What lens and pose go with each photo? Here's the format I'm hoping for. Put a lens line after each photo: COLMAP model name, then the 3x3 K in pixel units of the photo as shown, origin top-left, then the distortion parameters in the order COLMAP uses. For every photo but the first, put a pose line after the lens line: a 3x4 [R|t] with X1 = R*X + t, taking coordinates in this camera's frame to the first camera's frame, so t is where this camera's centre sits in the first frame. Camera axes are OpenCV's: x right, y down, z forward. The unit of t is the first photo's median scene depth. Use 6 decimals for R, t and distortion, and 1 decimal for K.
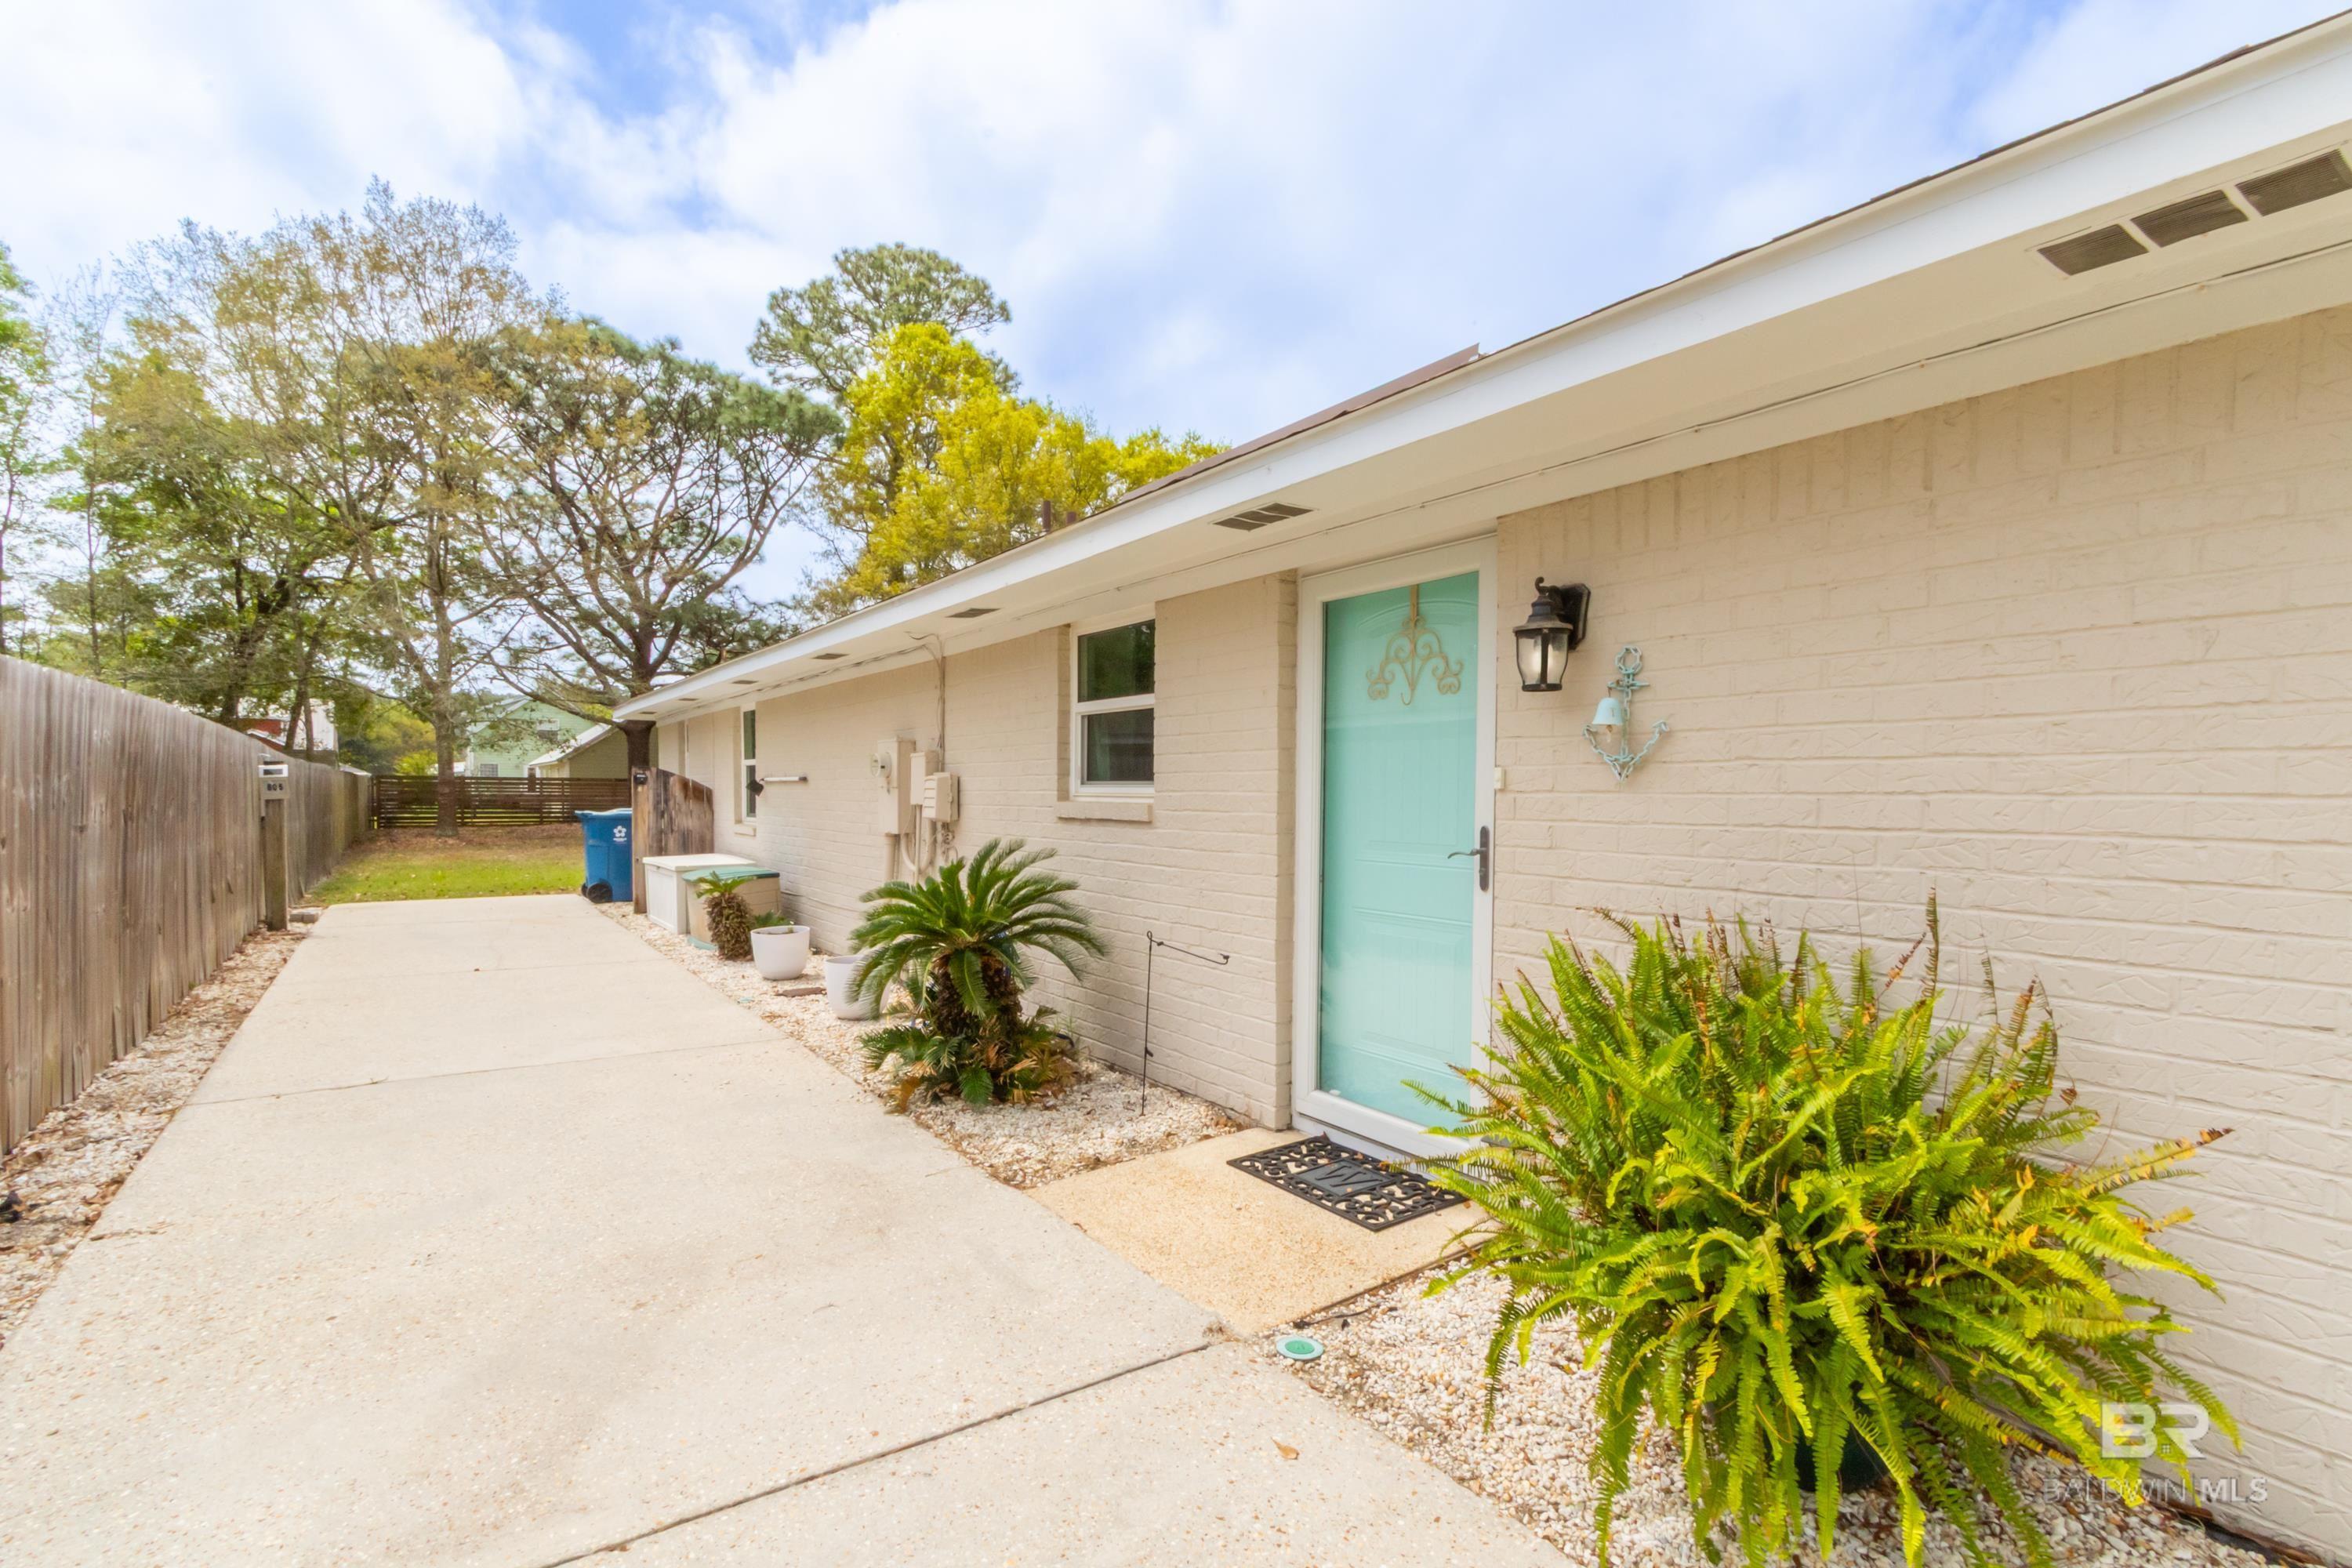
lens RADIAL K [[1098.7, 0, 1175.9], [0, 1098.7, 821.4], [0, 0, 1]] dist [0.023053, -0.013470]
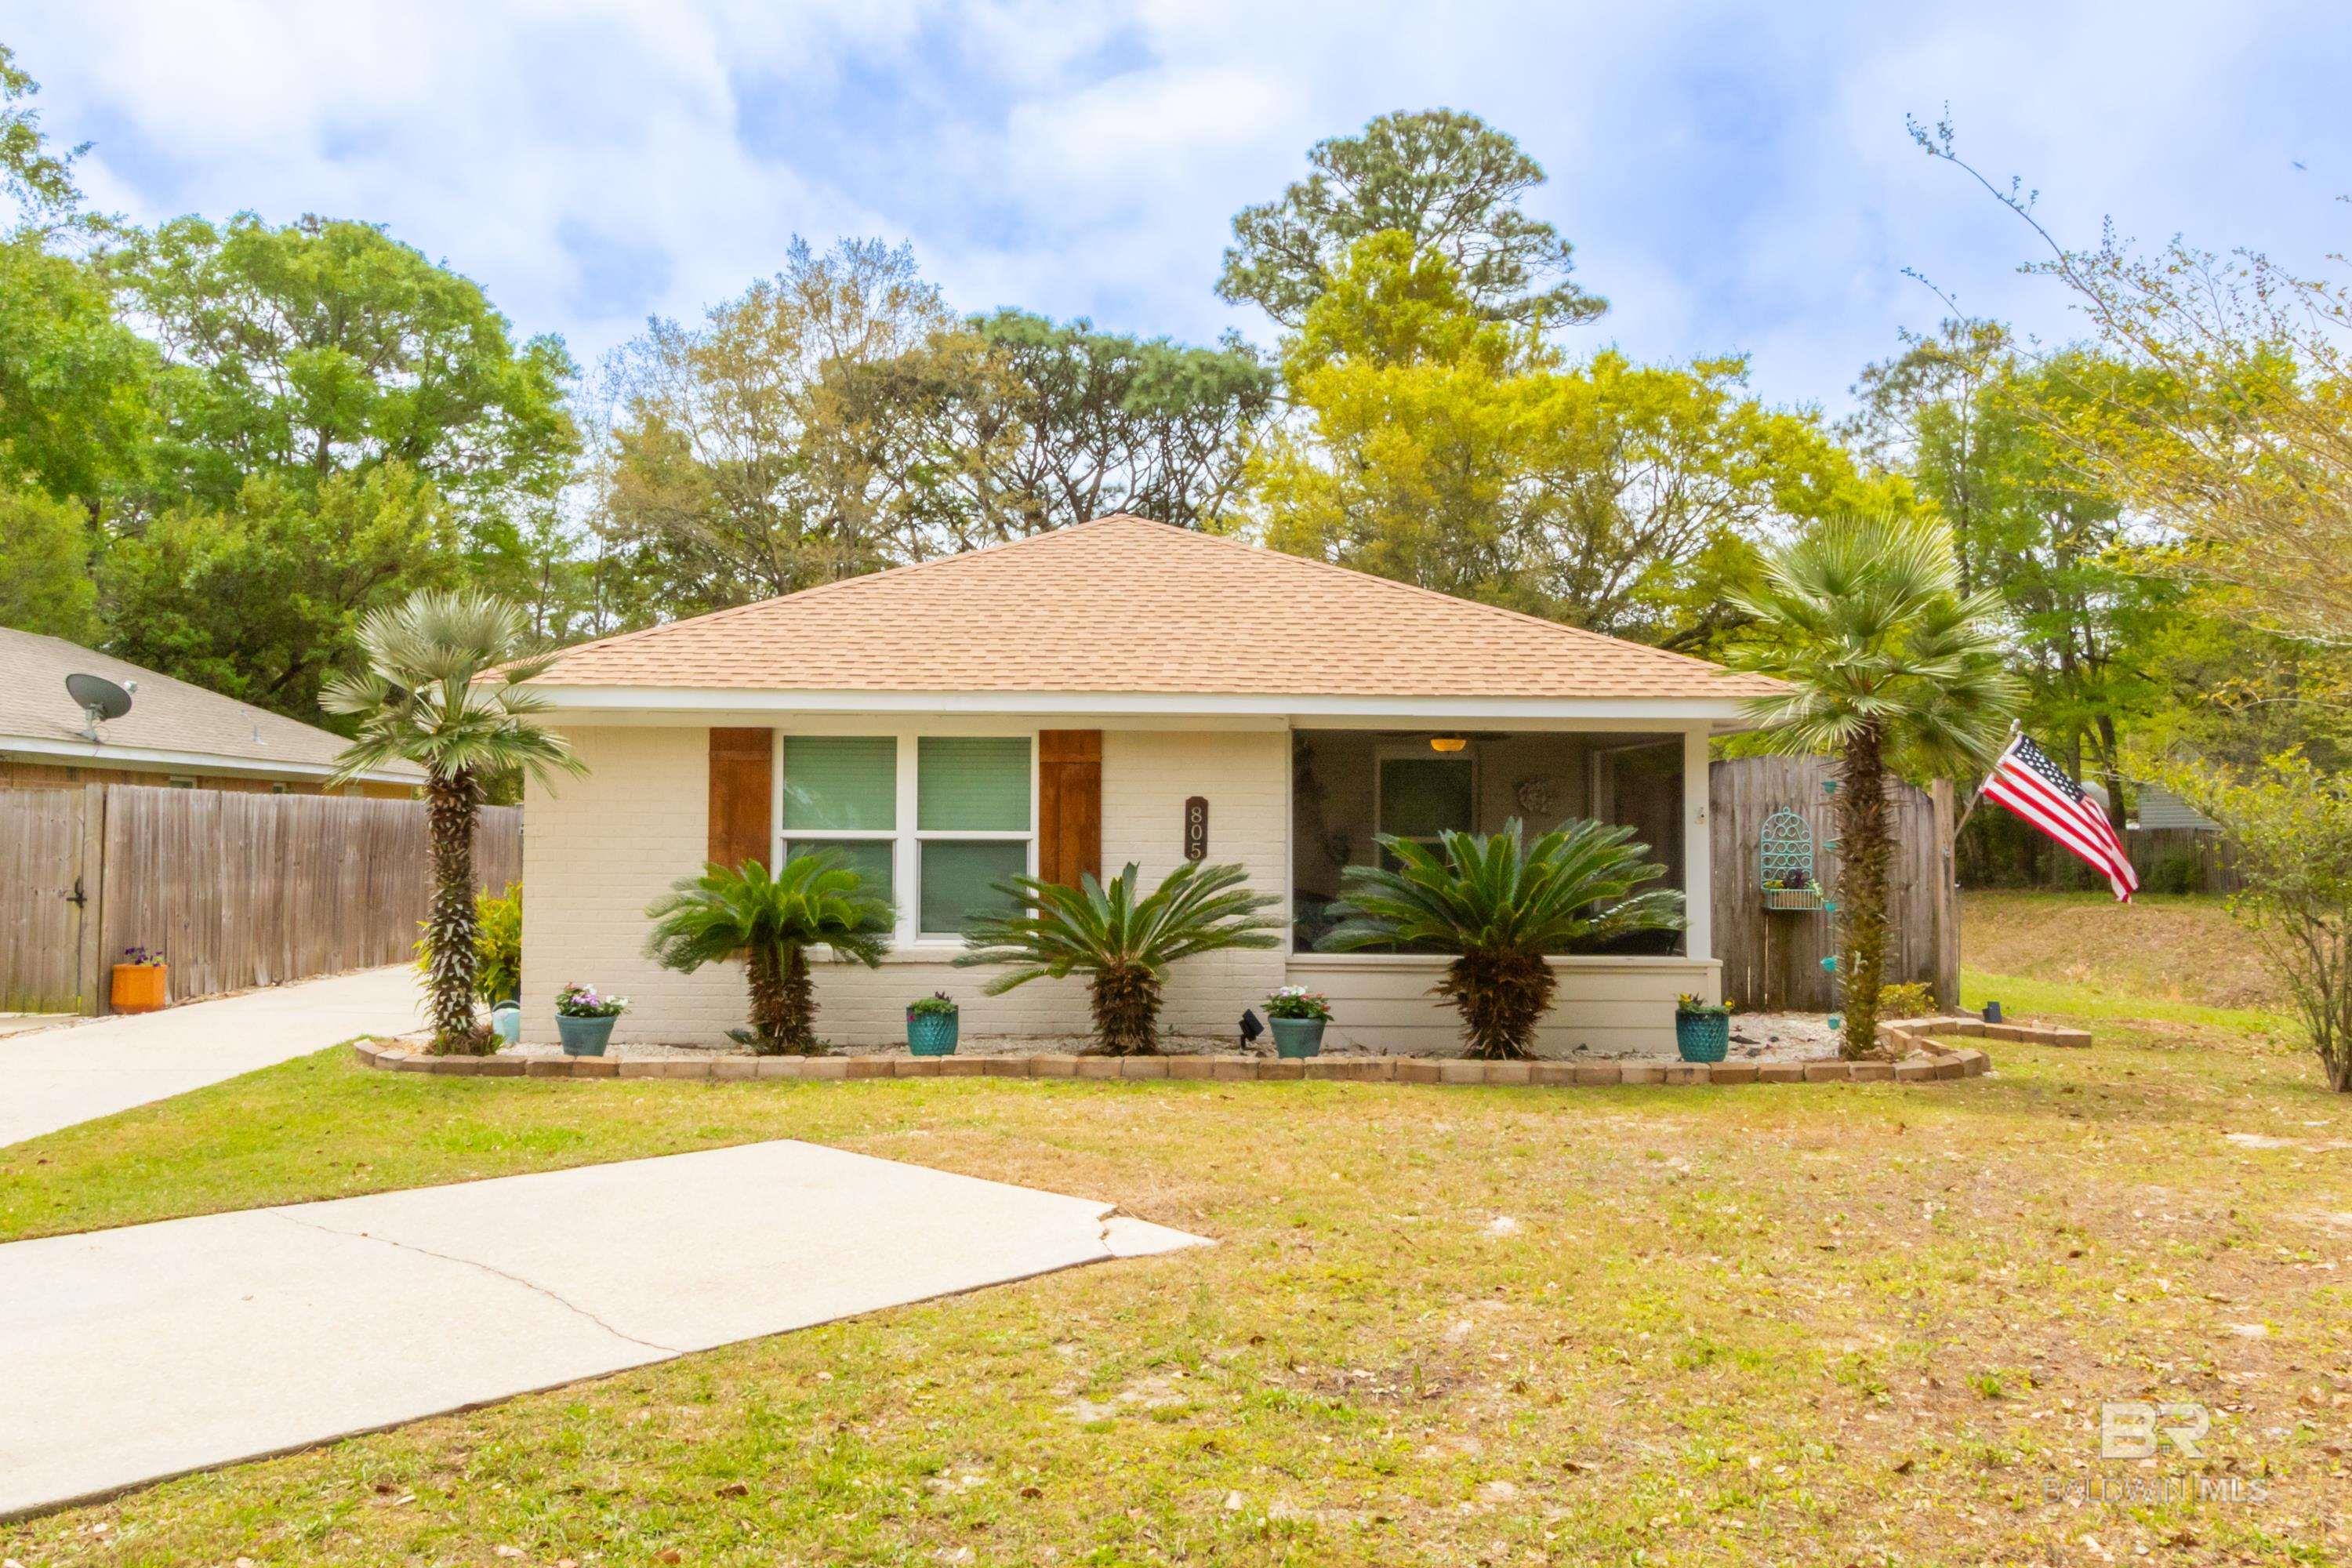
lens RADIAL K [[1914.1, 0, 1081.1], [0, 1914.1, 784.6], [0, 0, 1]] dist [0.012158, 0.005603]
pose [[0.824054, -0.012045, -0.566384, 0.342295], [-0.019414, 0.998586, -0.049482, 0.002270], [0.566179, 0.051772, 0.822655, -0.191598]]
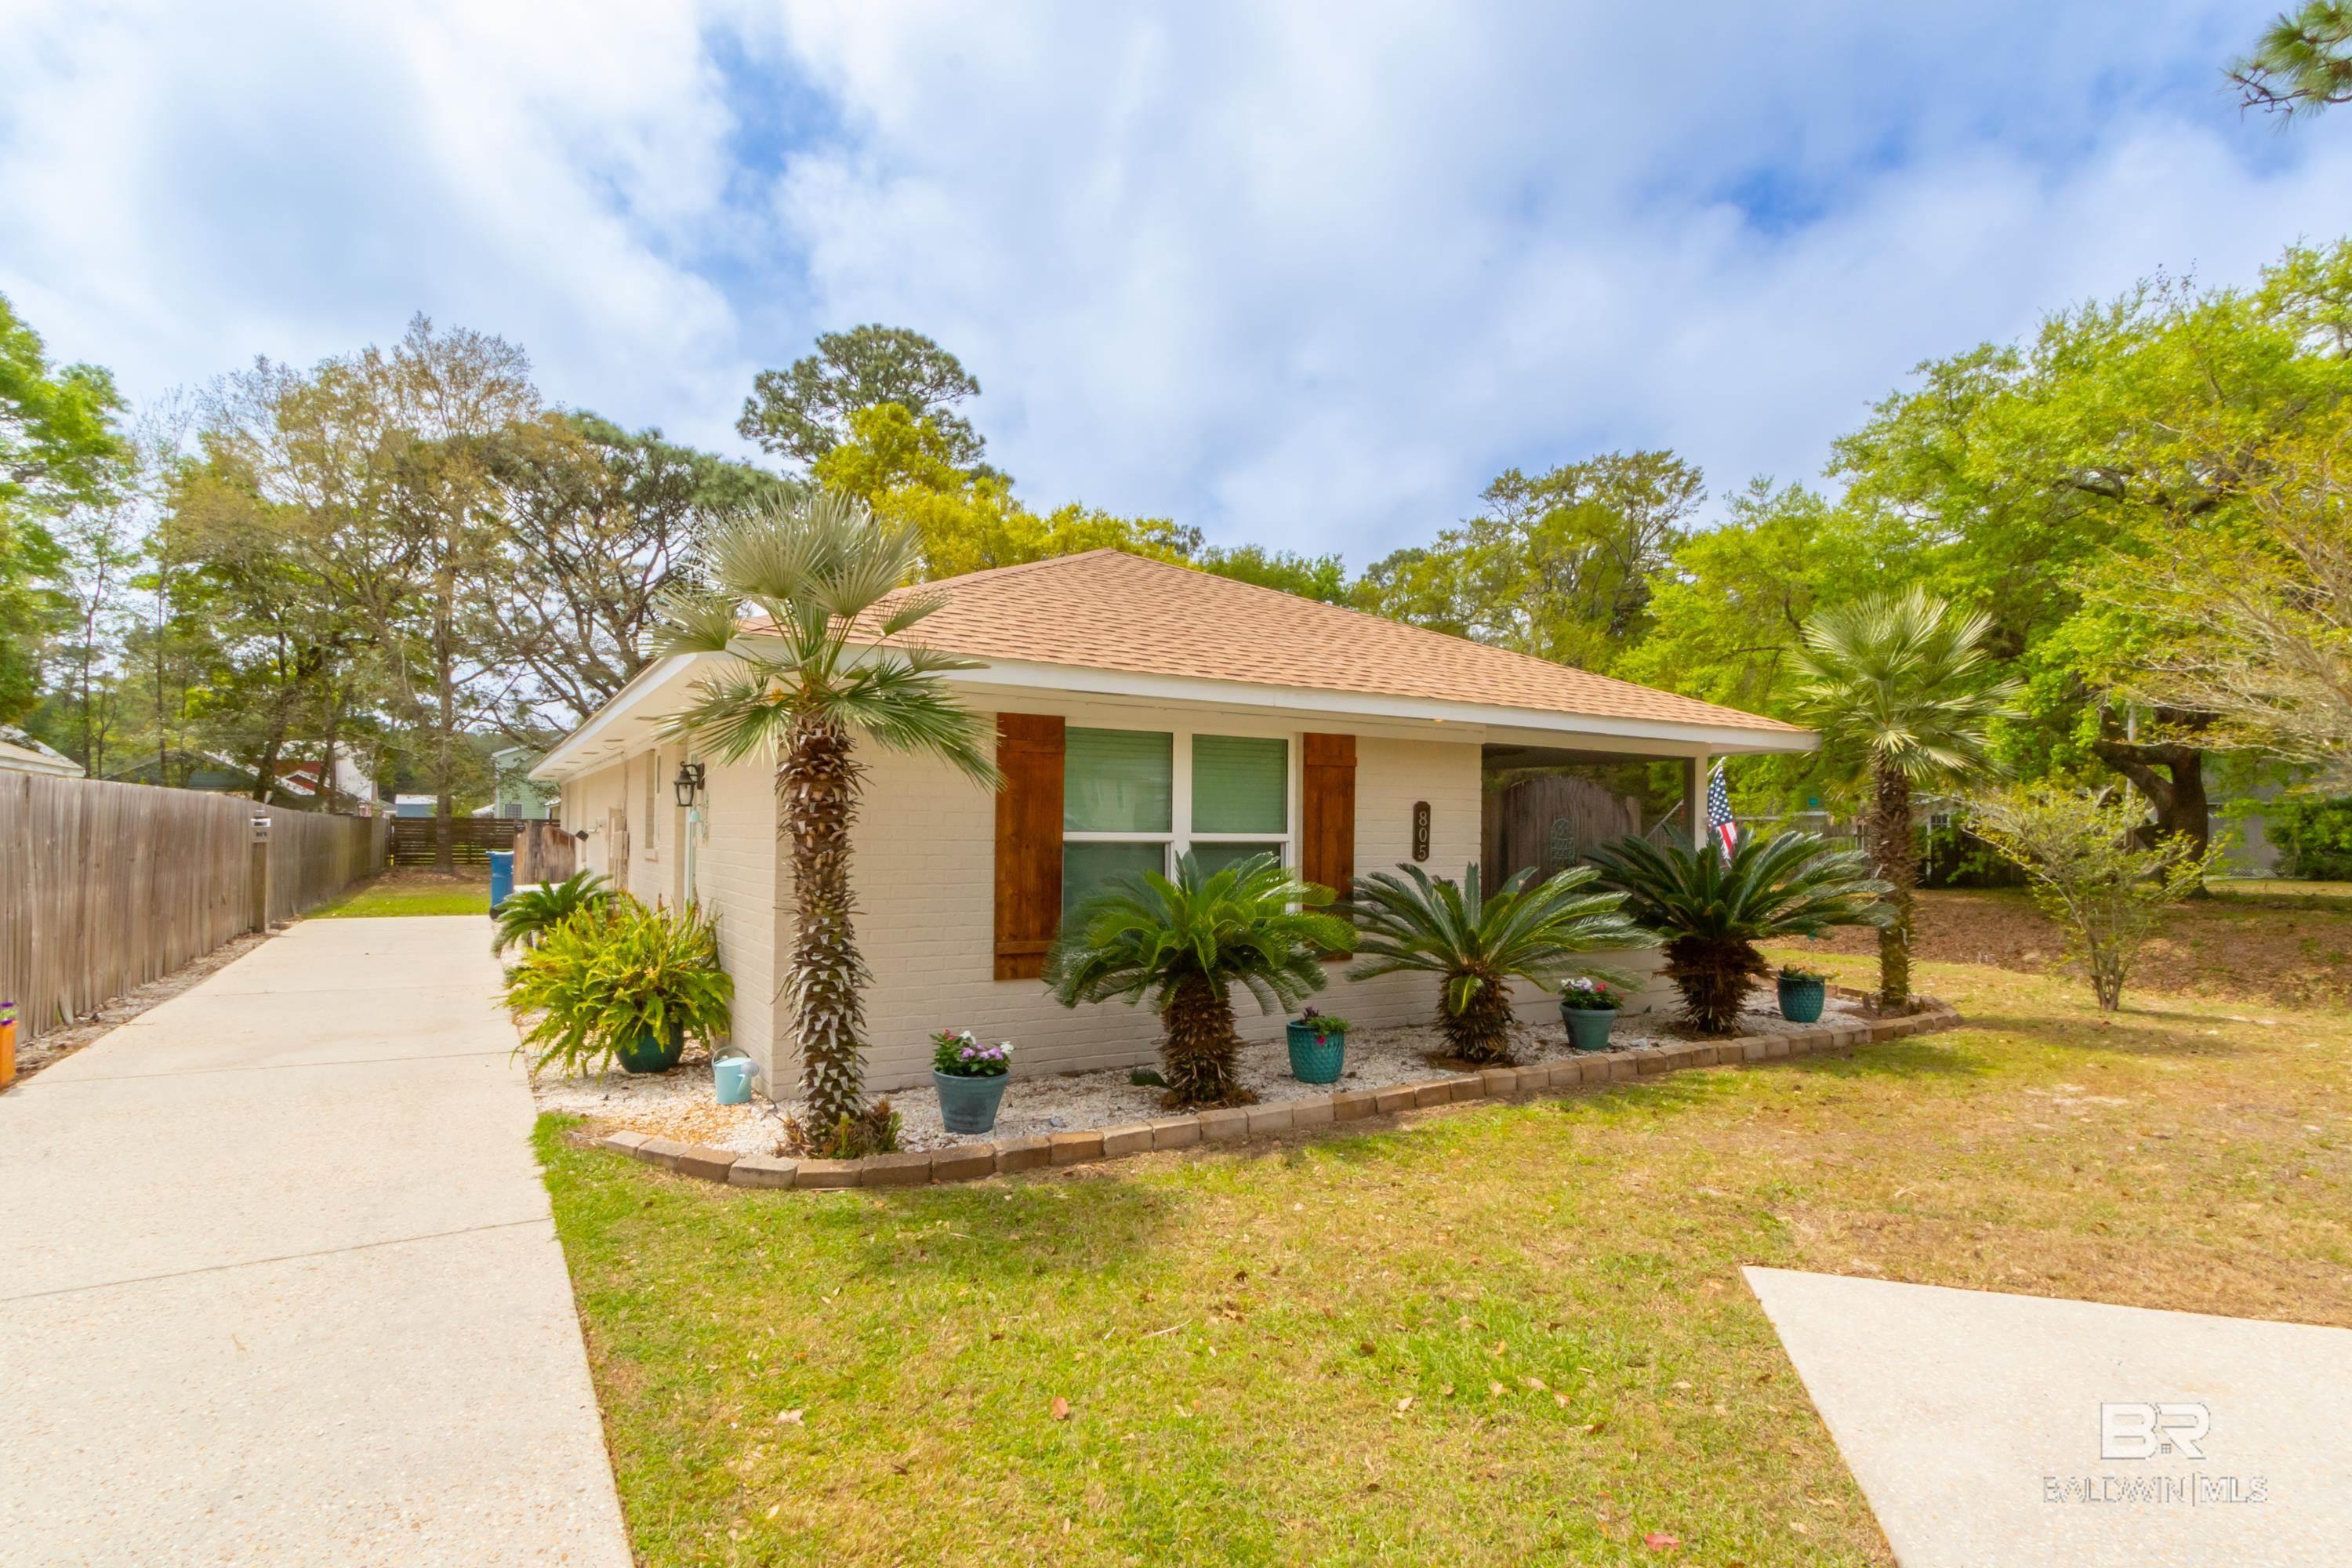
lens RADIAL K [[1200.8, 0, 1158.9], [0, 1200.8, 808.3], [0, 0, 1]] dist [0.000674, 0.000302]
pose [[0.996842, 0.006322, -0.079155, 0.133280], [-0.010194, 0.998766, -0.048614, 0.000062], [0.078750, 0.049267, 0.995676, -0.131491]]
